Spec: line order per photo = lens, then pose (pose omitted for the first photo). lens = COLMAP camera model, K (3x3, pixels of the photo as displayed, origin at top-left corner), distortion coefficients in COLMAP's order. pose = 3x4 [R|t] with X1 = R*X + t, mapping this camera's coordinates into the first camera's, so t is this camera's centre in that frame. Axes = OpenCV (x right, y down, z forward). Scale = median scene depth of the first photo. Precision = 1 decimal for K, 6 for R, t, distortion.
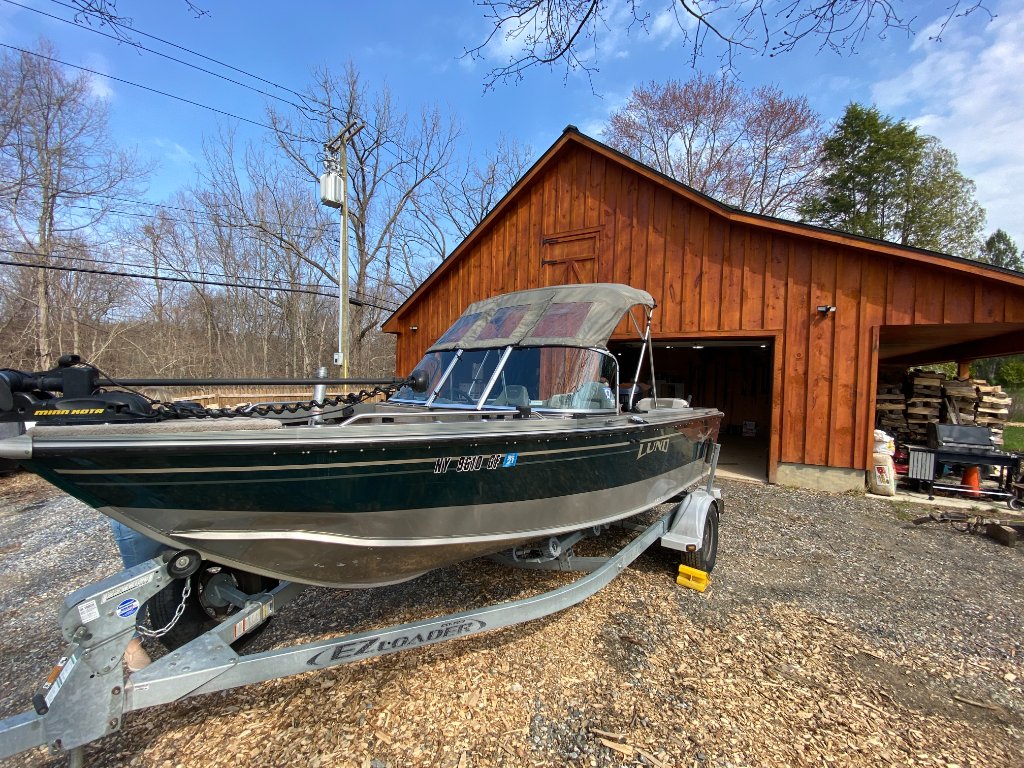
lens RADIAL K [[404.0, 0, 512.0], [0, 404.0, 384.0], [0, 0, 1]] dist [0.017516, -0.016013]
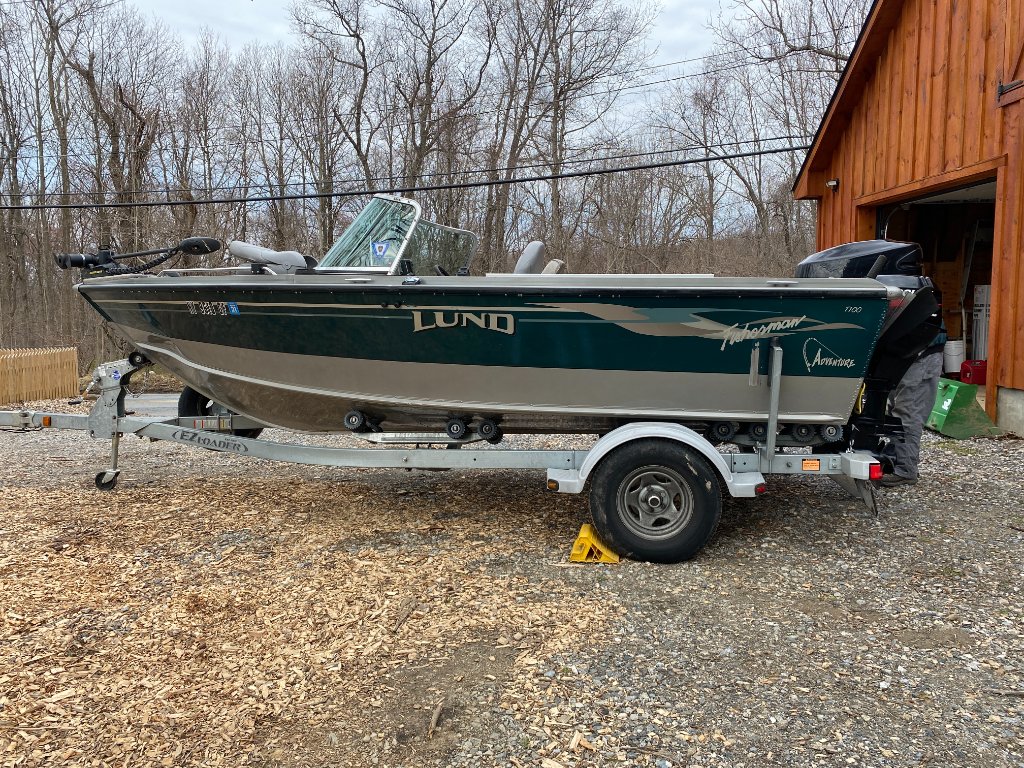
lens RADIAL K [[739.1, 0, 512.0], [0, 739.1, 384.0], [0, 0, 1]] dist [0.042310, 0.000740]
pose [[0.544720, 0.072425, -0.835485, 2.270636], [0.003420, 0.996064, 0.088575, 0.222436], [0.838611, -0.051106, 0.542328, 0.498532]]
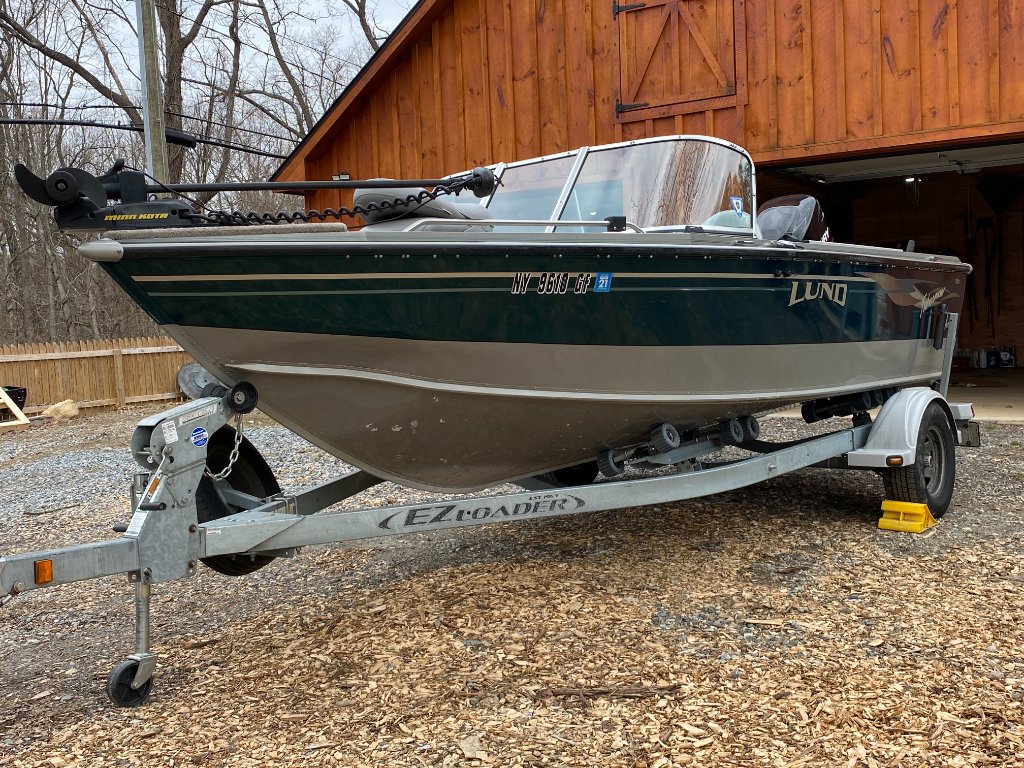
lens RADIAL K [[1065.9, 0, 530.7], [0, 1065.9, 384.7], [0, 0, 1]] dist [0.022039, 0.023934]
pose [[0.997395, -0.067656, -0.025014, -0.106271], [0.068655, 0.996777, 0.041495, 0.294467], [0.022126, -0.043104, 0.998826, -1.043680]]
